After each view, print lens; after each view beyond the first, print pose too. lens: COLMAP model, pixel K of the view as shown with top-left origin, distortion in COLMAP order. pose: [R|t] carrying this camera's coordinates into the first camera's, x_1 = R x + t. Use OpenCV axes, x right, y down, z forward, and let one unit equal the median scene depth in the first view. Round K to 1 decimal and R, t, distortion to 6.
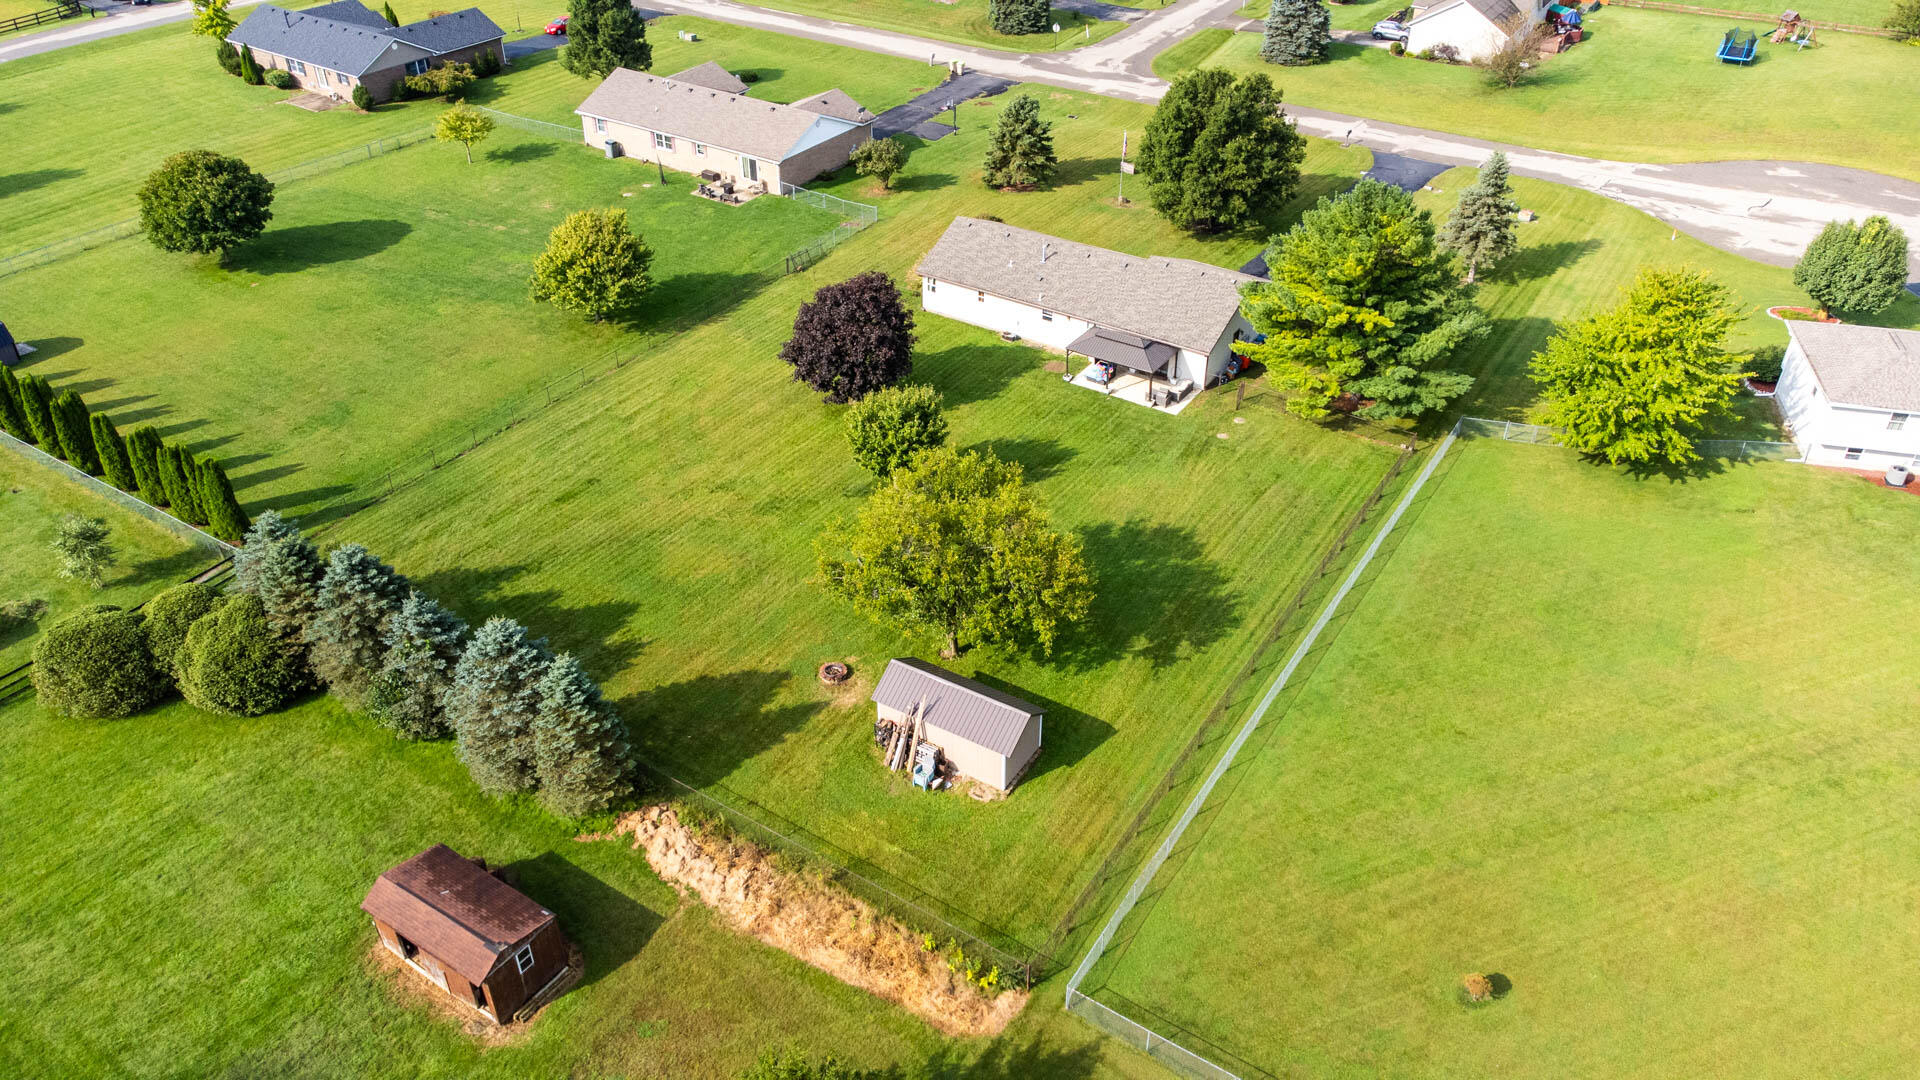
lens RADIAL K [[1427.2, 0, 952.0], [0, 1427.2, 544.6], [0, 0, 1]] dist [0.043130, 0.009432]
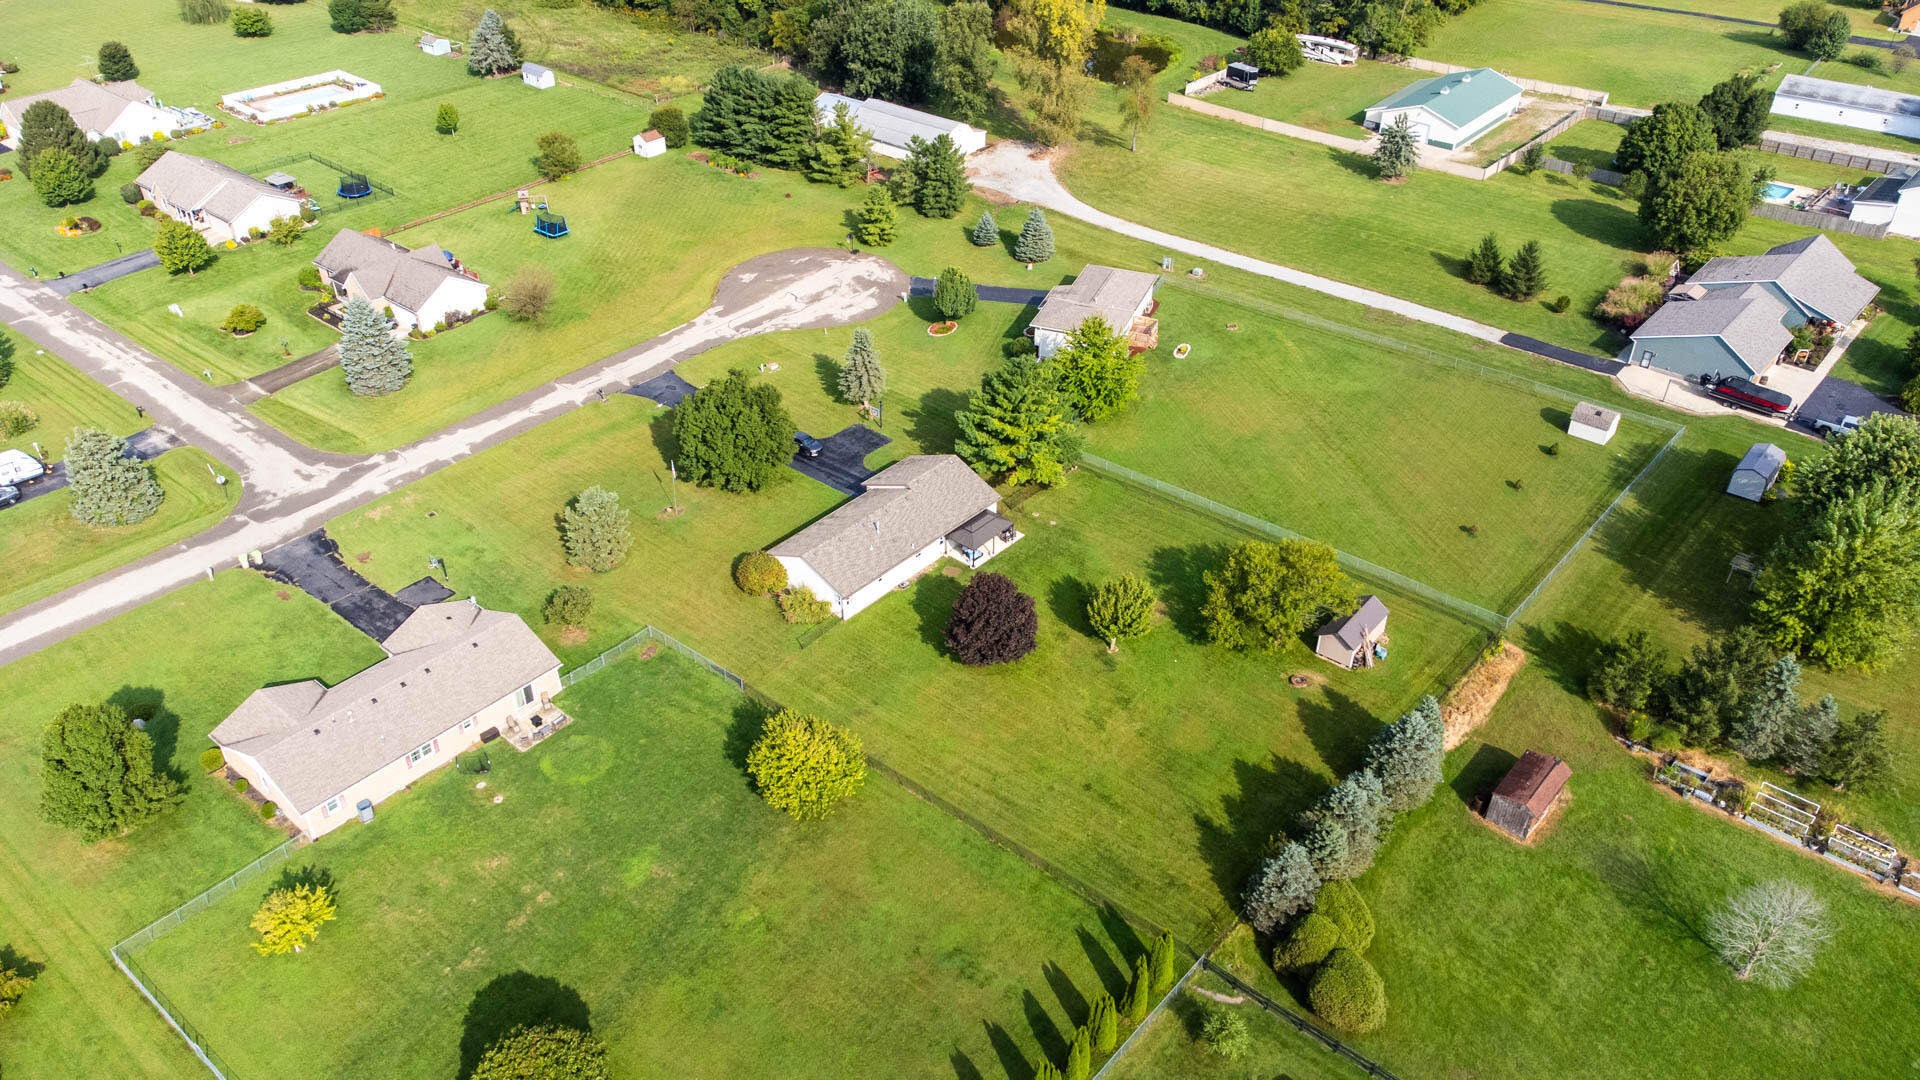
lens RADIAL K [[1431.8, 0, 956.4], [0, 1431.8, 544.2], [0, 0, 1]] dist [0.036677, 0.004514]
pose [[0.125848, -0.569465, 0.812325, -1.122090], [0.562899, 0.715248, 0.414205, -0.764796], [-0.816889, 0.405130, 0.410563, 0.394890]]
